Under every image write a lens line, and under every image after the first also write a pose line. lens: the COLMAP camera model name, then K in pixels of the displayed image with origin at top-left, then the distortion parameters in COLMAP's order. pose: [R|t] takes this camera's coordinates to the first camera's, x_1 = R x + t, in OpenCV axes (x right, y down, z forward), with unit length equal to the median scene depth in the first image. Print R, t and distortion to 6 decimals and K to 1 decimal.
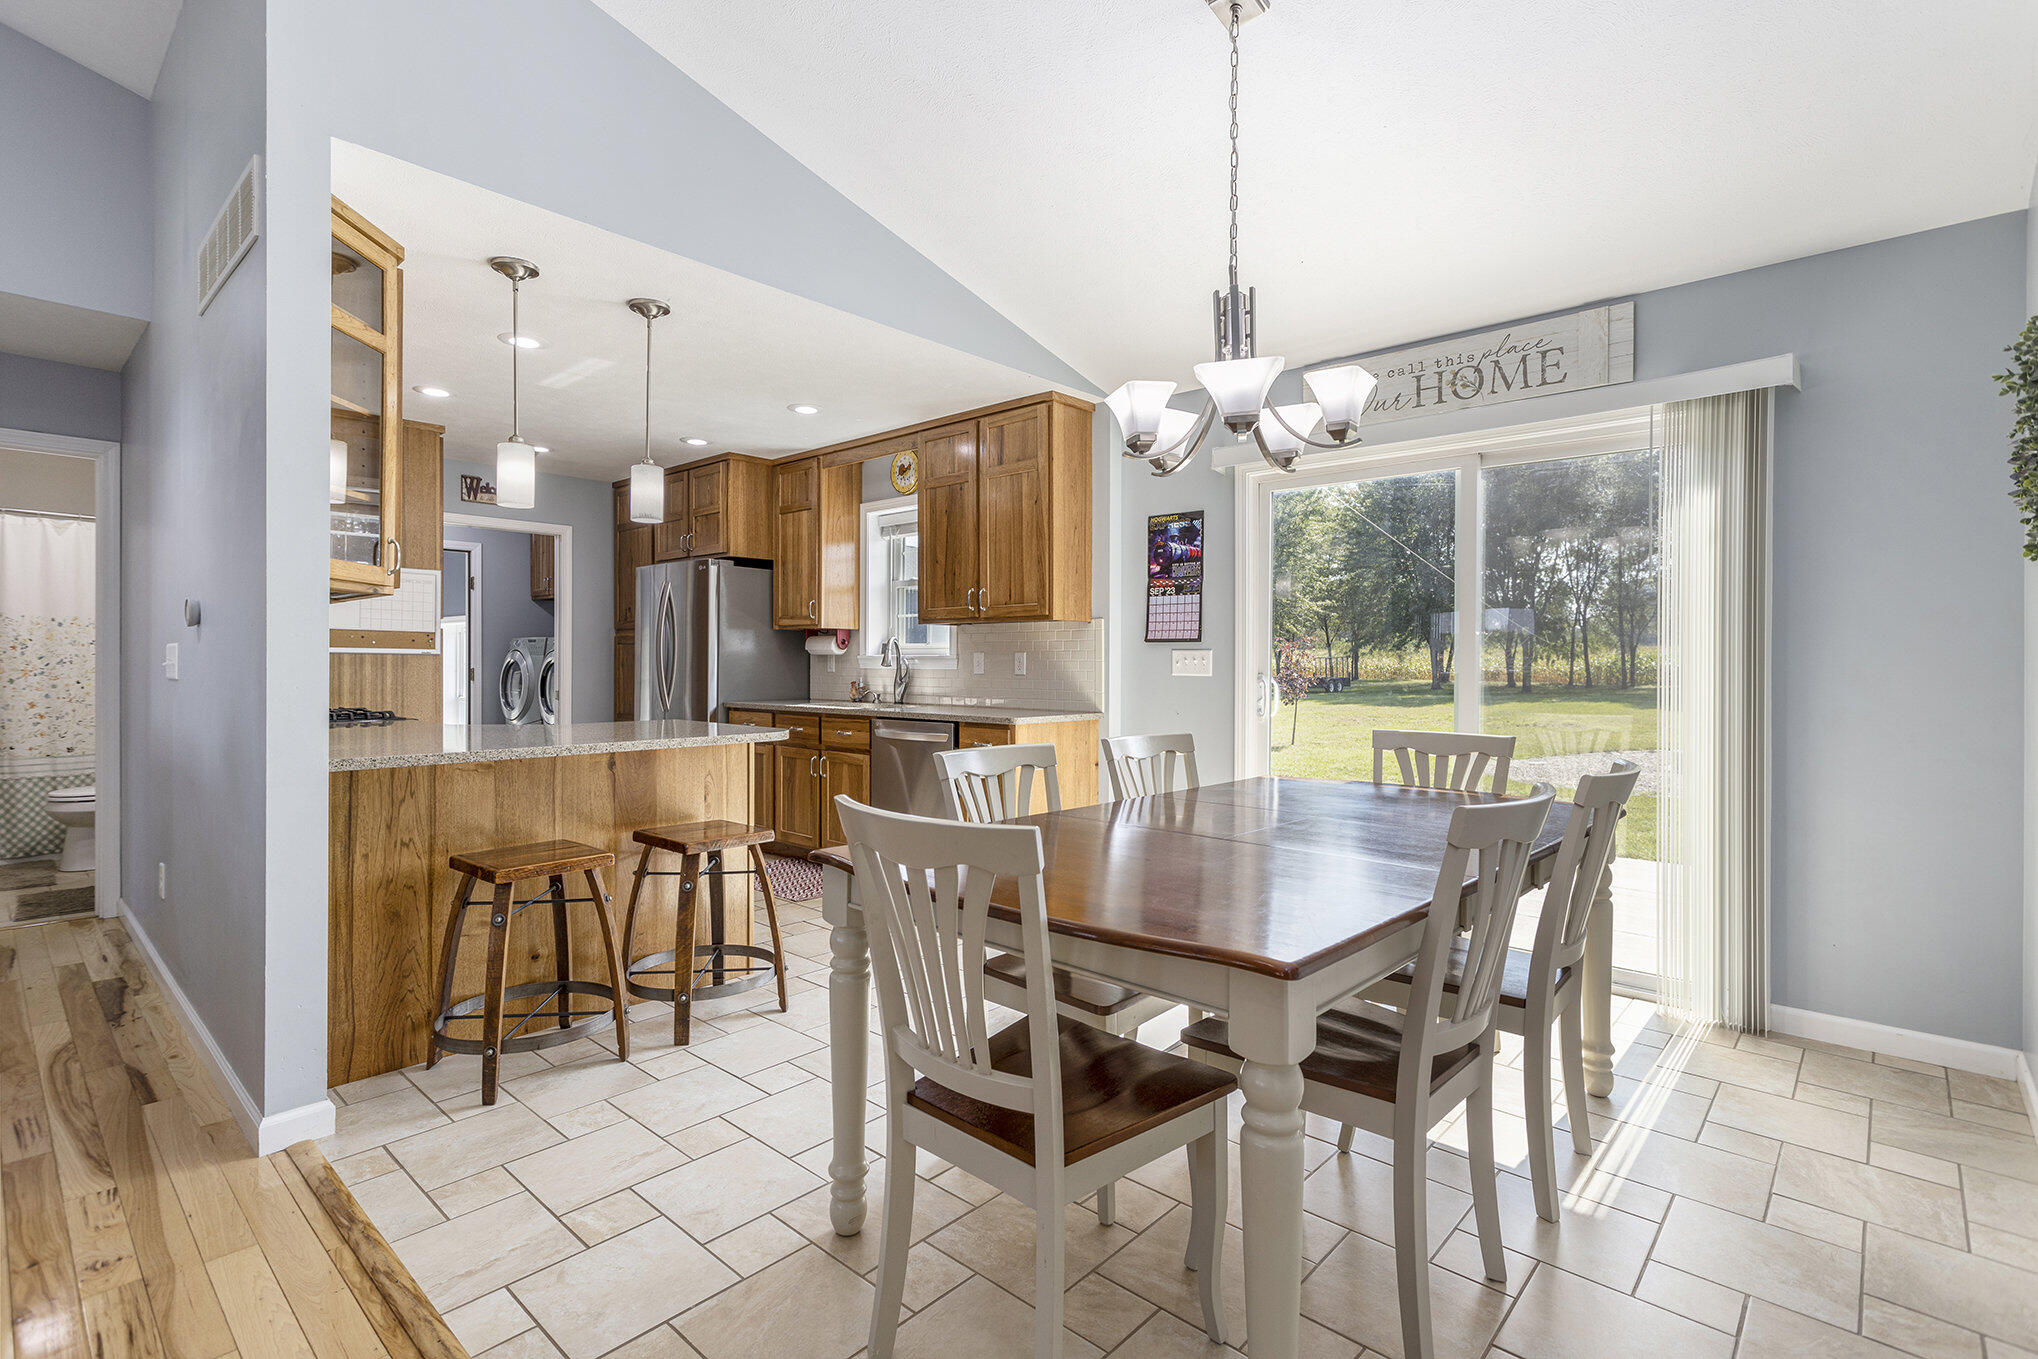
lens RADIAL K [[961.4, 0, 1015.4], [0, 961.4, 669.5], [0, 0, 1]] dist [0.001558, -0.000169]
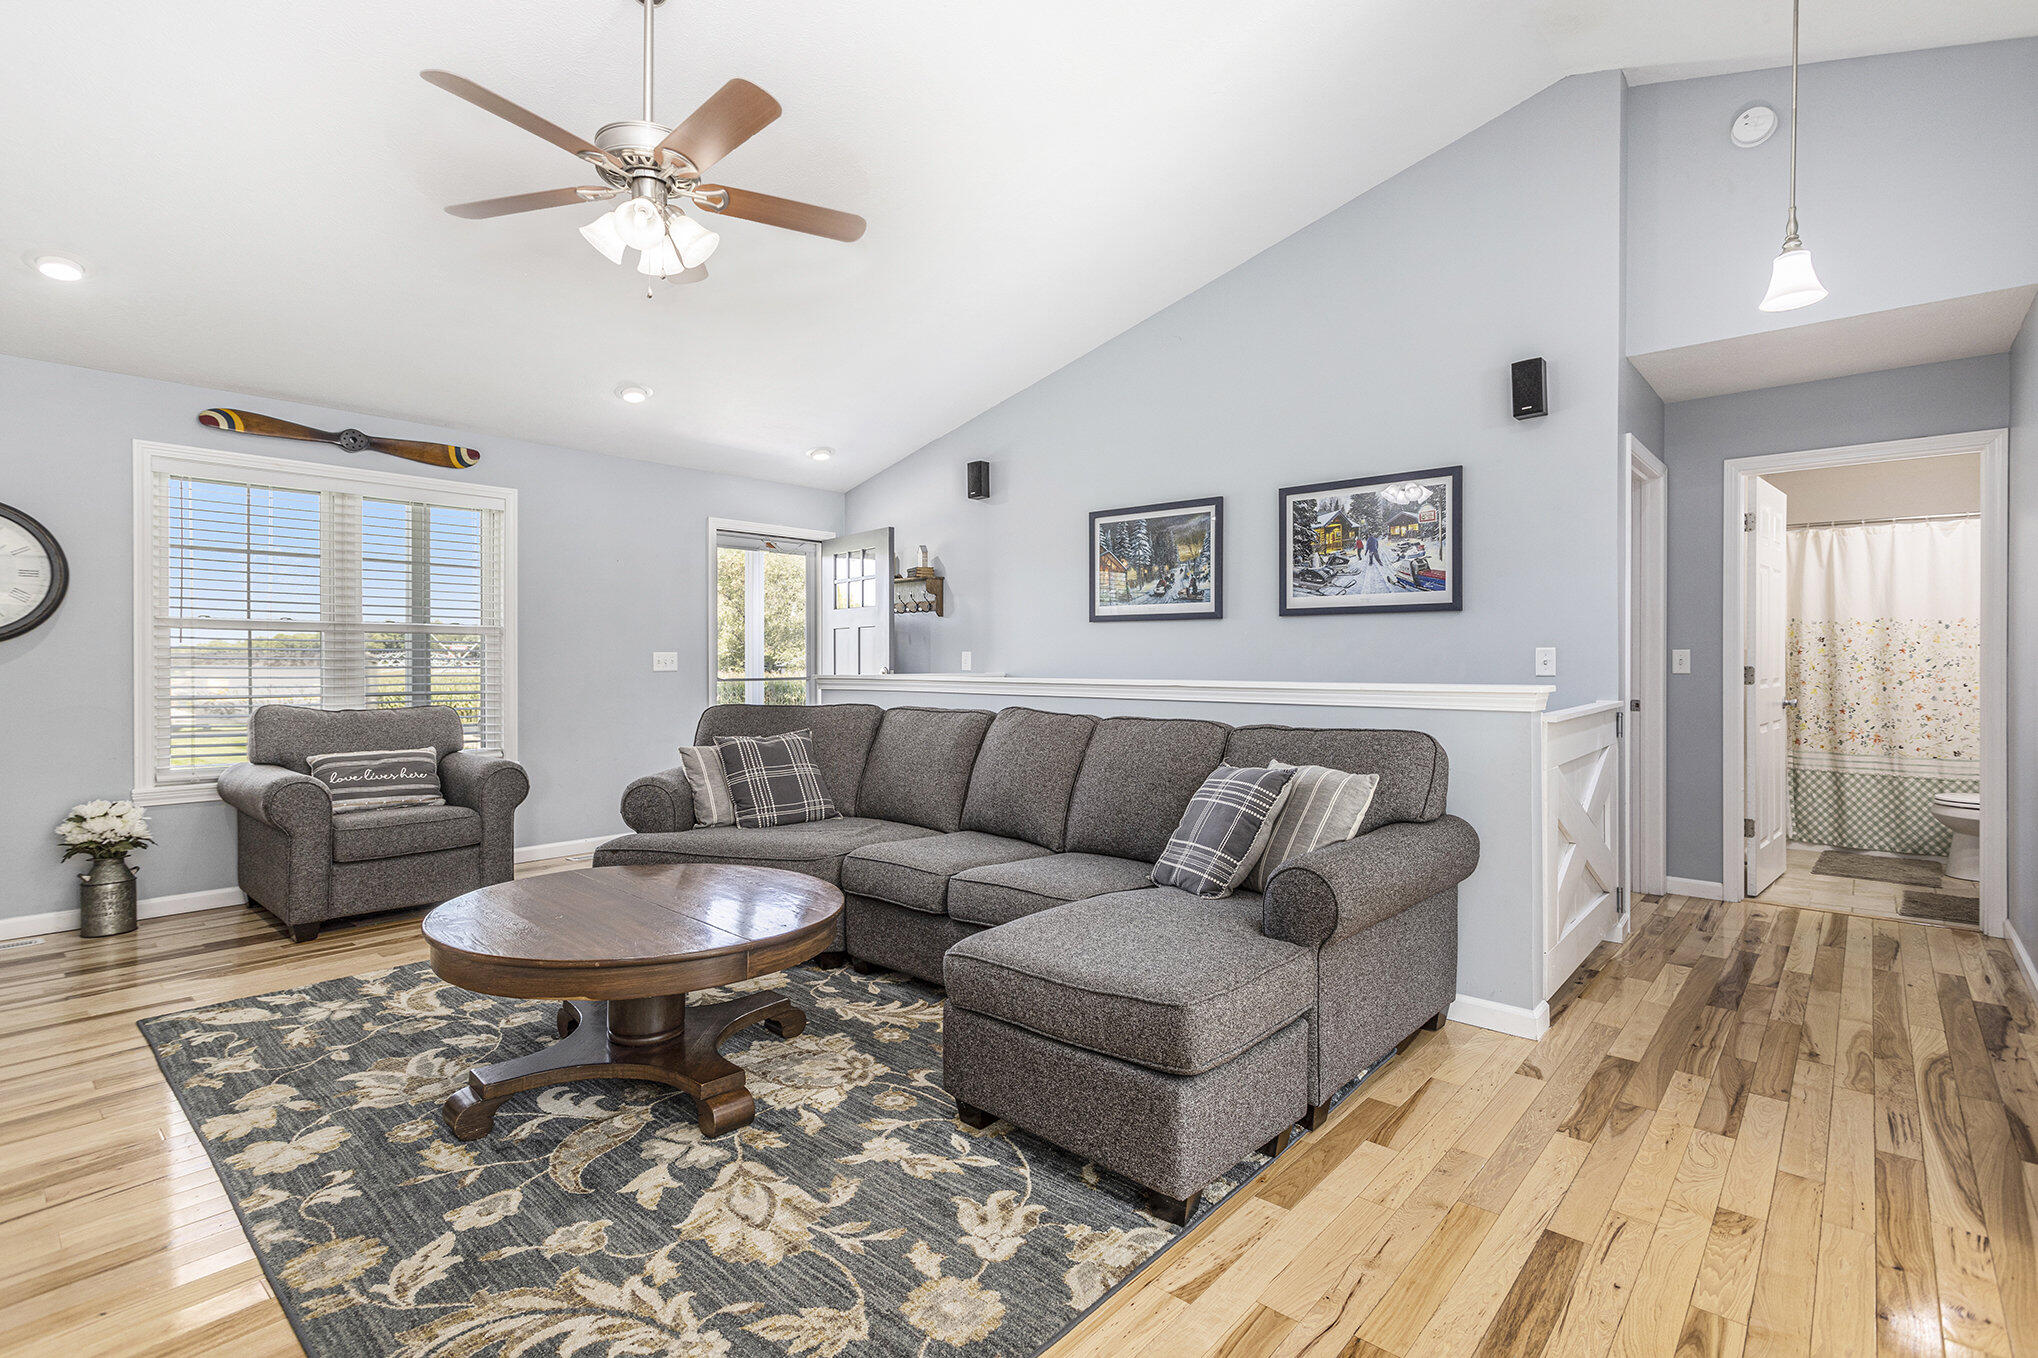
lens RADIAL K [[961.4, 0, 1010.9], [0, 961.4, 665.2], [0, 0, 1]] dist [0.001558, -0.000169]
pose [[0.011663, -0.000010, -0.999932, -0.014017], [-0.006361, 0.999980, -0.000084, -0.001011], [0.999912, 0.006361, 0.011663, 0.028655]]
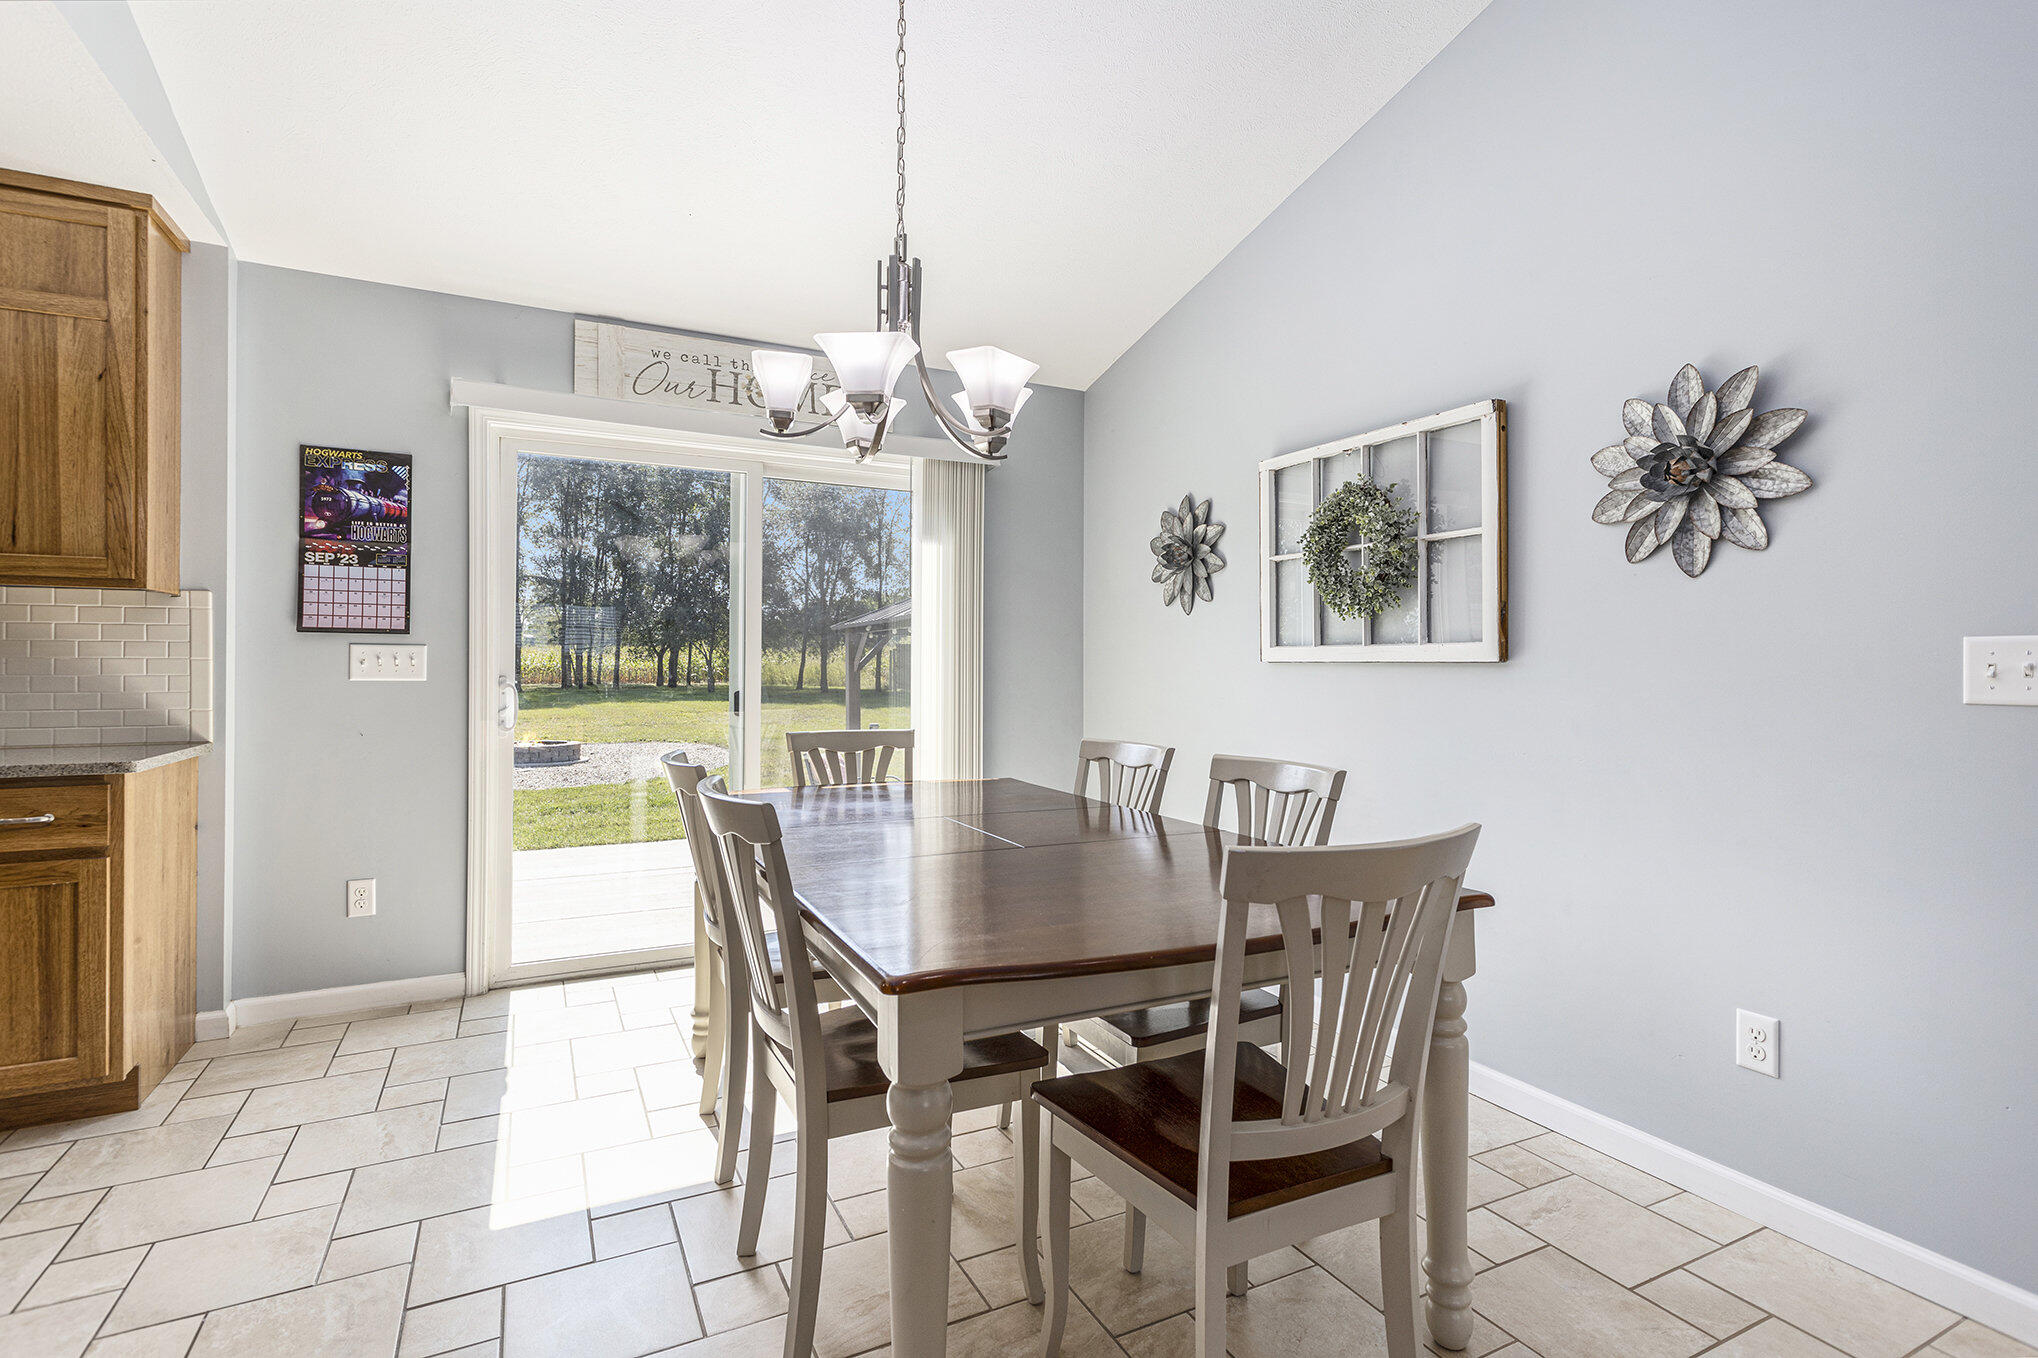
lens RADIAL K [[961.4, 0, 1021.1], [0, 961.4, 662.5], [0, 0, 1]] dist [0.001558, -0.000169]
pose [[0.360032, 0.003372, 0.932934, -0.317153], [0.003950, 0.999979, -0.005138, -0.001729], [-0.932932, 0.005535, 0.360011, 0.301485]]
